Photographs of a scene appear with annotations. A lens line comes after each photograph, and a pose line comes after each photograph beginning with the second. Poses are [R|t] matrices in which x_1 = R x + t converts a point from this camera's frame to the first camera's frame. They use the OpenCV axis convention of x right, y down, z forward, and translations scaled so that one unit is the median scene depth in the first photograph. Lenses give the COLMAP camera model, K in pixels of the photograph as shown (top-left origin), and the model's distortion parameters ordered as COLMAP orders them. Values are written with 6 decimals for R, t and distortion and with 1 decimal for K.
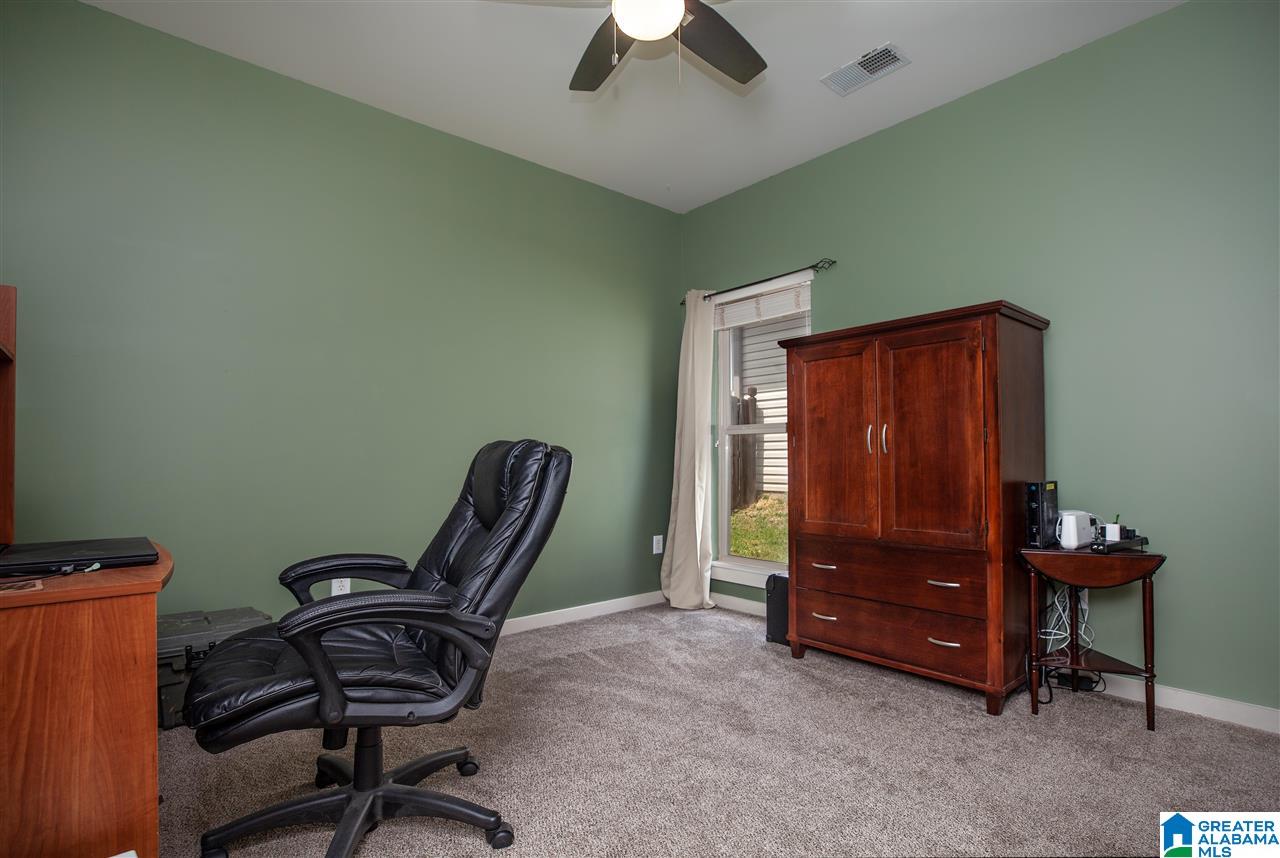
lens RADIAL K [[614.0, 0, 619.7], [0, 614.0, 456.0], [0, 0, 1]] dist [0.000352, 0.000262]
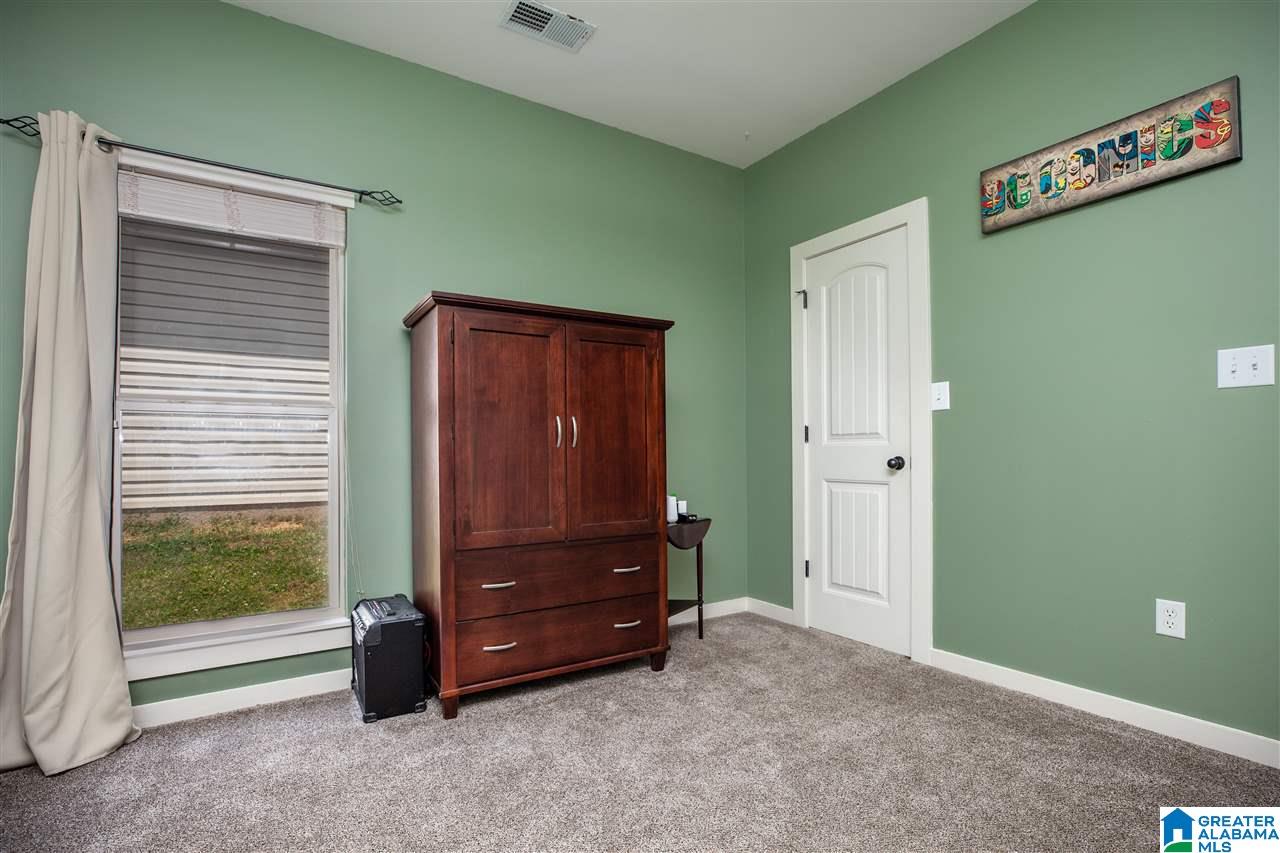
lens RADIAL K [[614.0, 0, 619.7], [0, 614.0, 453.5], [0, 0, 1]] dist [0.000352, 0.000262]
pose [[0.134657, 0.003281, 0.990887, -0.492101], [-0.000356, 0.999995, -0.003263, 0.007973], [-0.990892, 0.000087, 0.134658, 0.791827]]
